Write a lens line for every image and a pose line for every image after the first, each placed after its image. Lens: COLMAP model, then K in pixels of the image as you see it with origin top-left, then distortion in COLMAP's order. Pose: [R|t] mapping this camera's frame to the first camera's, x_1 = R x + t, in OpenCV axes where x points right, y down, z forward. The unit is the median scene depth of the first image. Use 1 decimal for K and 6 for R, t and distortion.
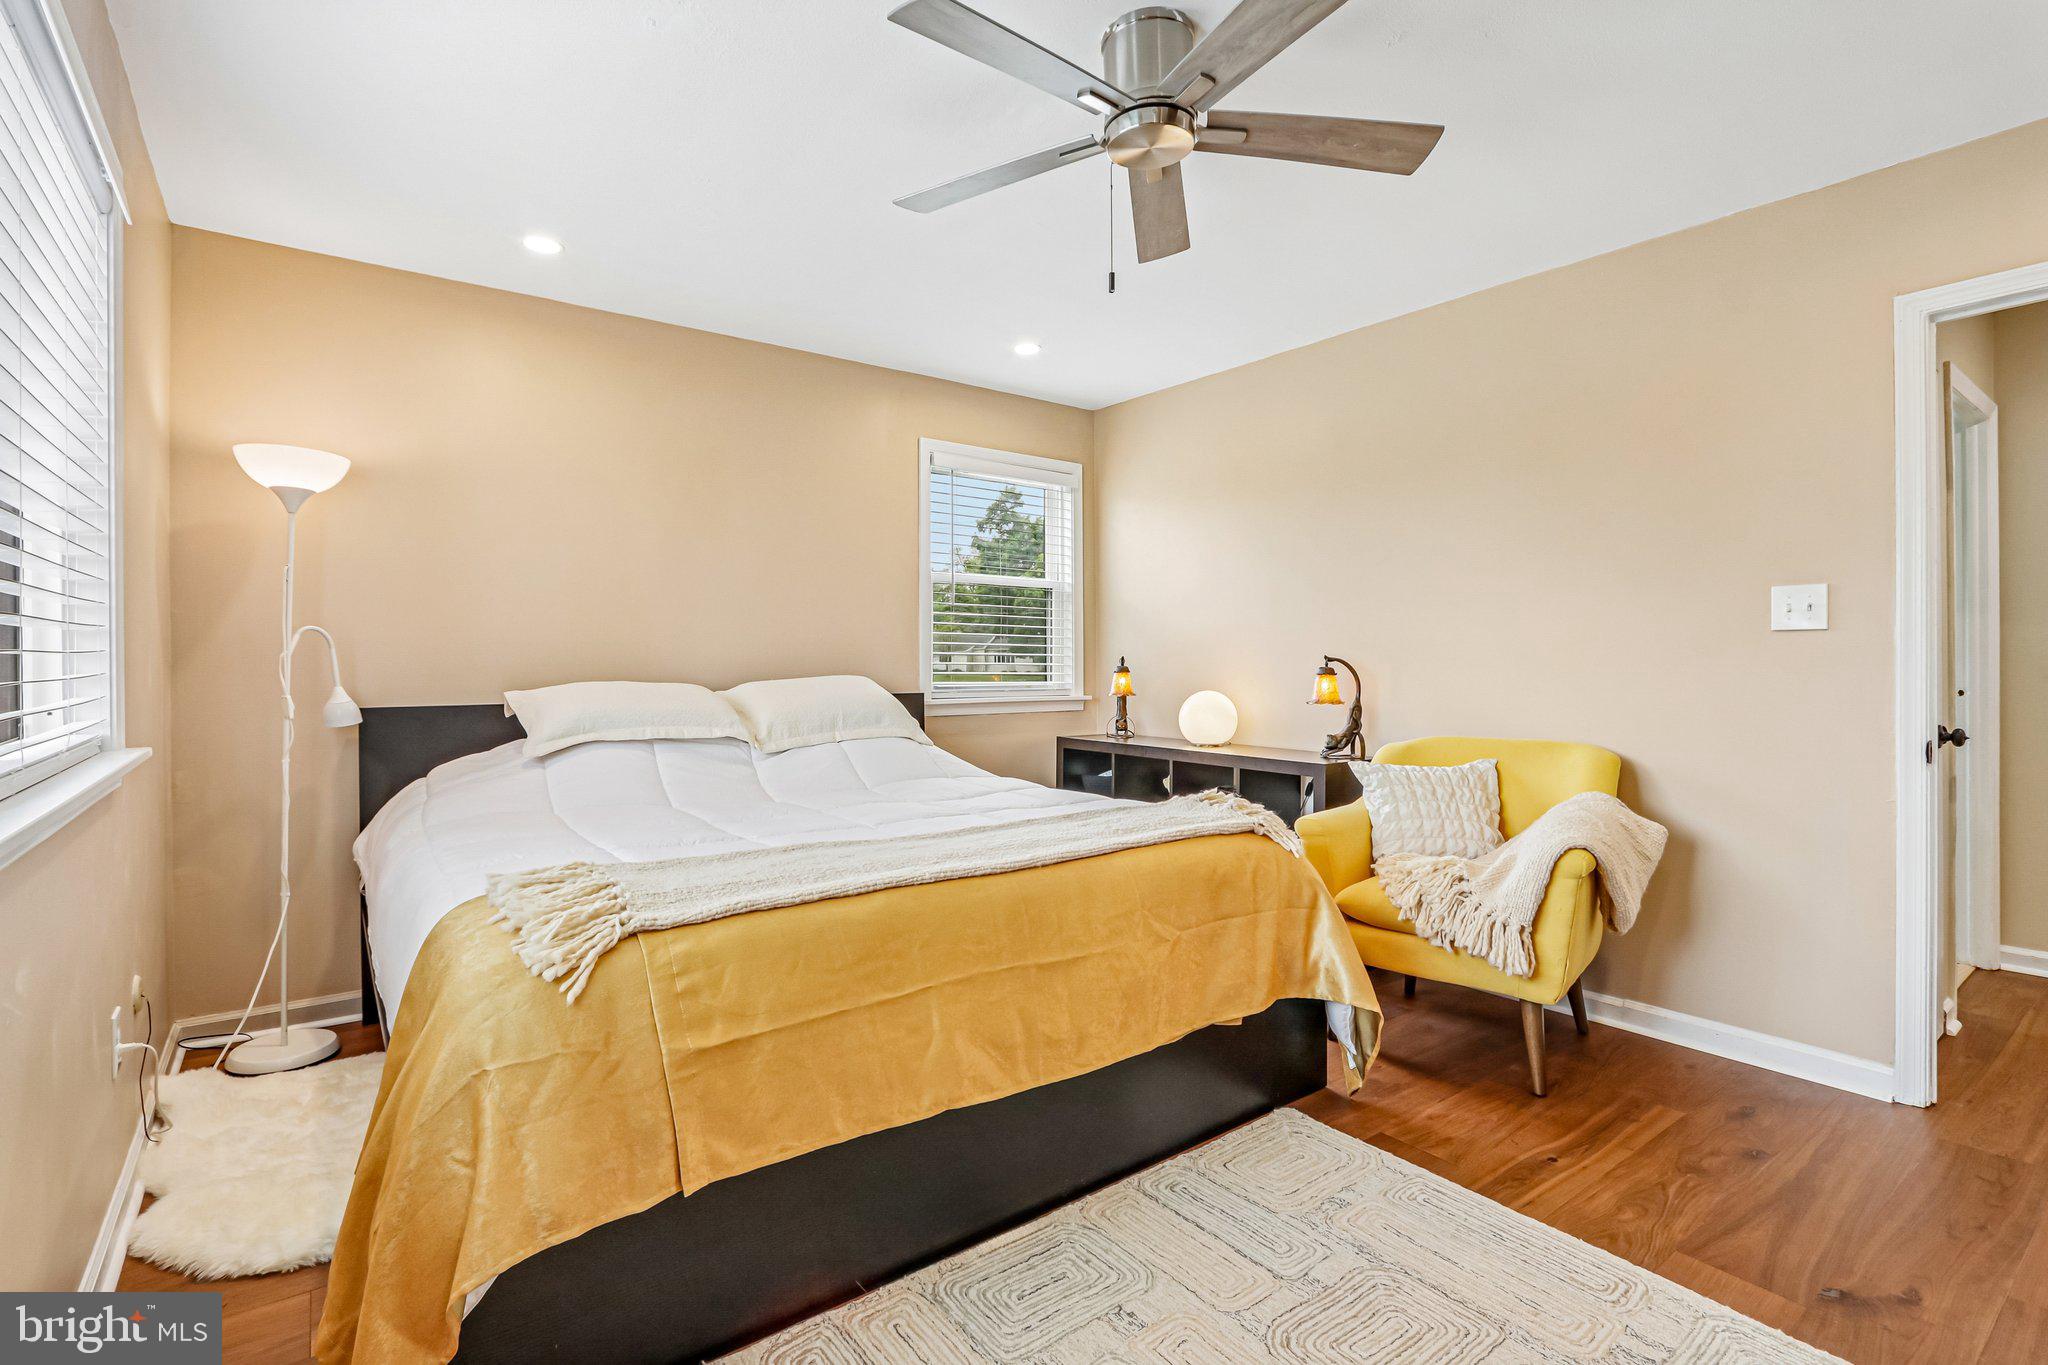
lens RADIAL K [[945.7, 0, 1020.5], [0, 945.7, 661.5], [0, 0, 1]] dist [-0.002368, -0.000651]
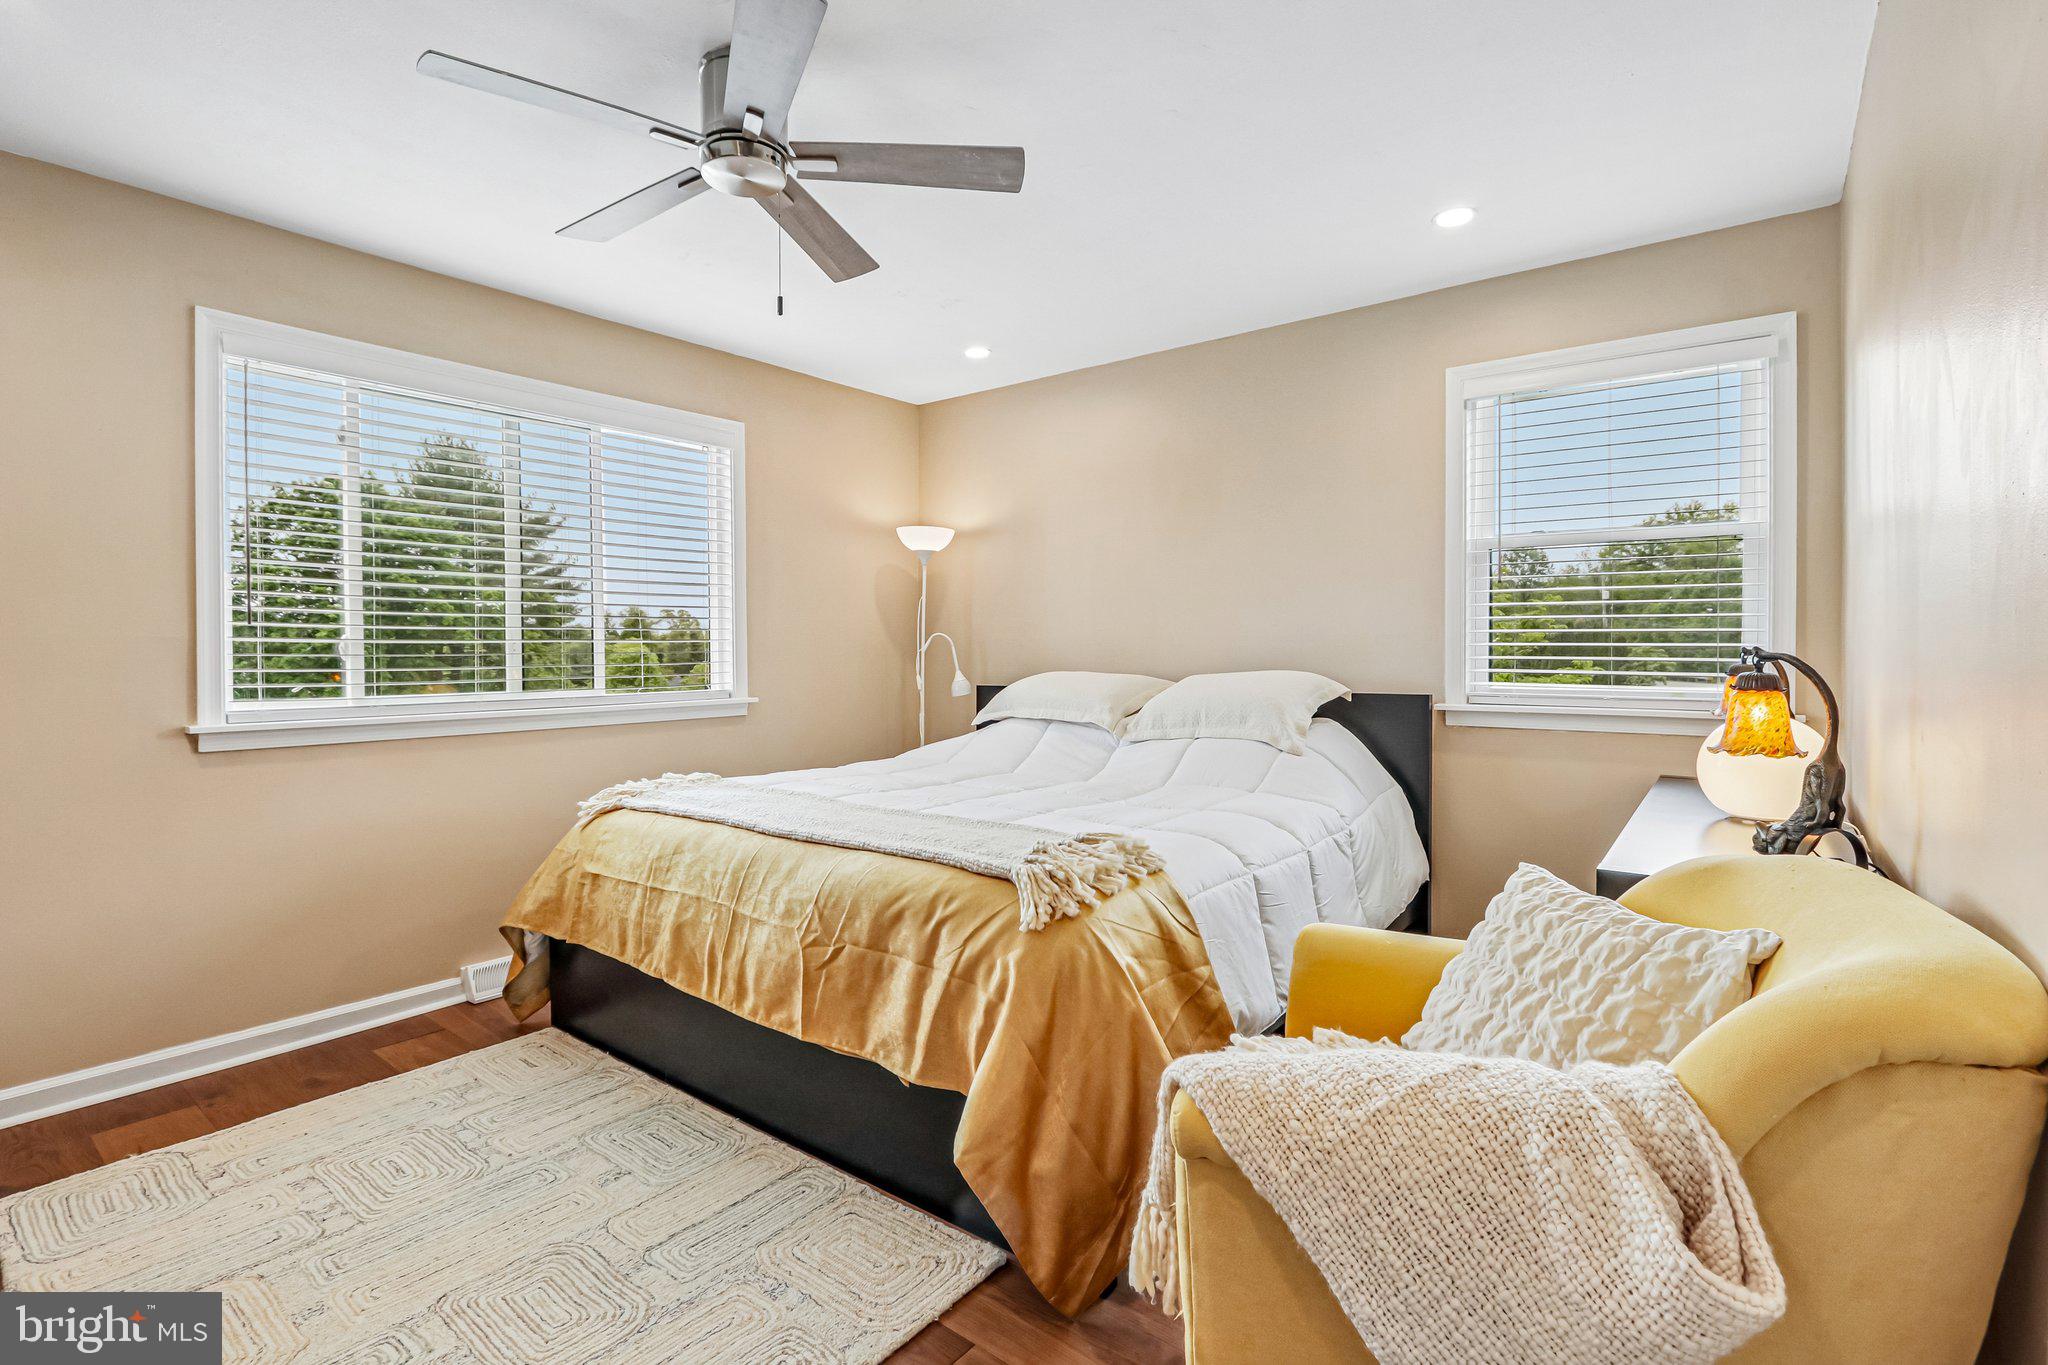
lens RADIAL K [[945.7, 0, 1020.5], [0, 945.7, 661.5], [0, 0, 1]] dist [-0.002368, -0.000651]
pose [[0.262905, 0.009046, -0.964779, 0.803116], [0.003202, 0.999942, 0.010248, -0.005891], [0.964816, -0.005784, 0.262861, 0.651936]]
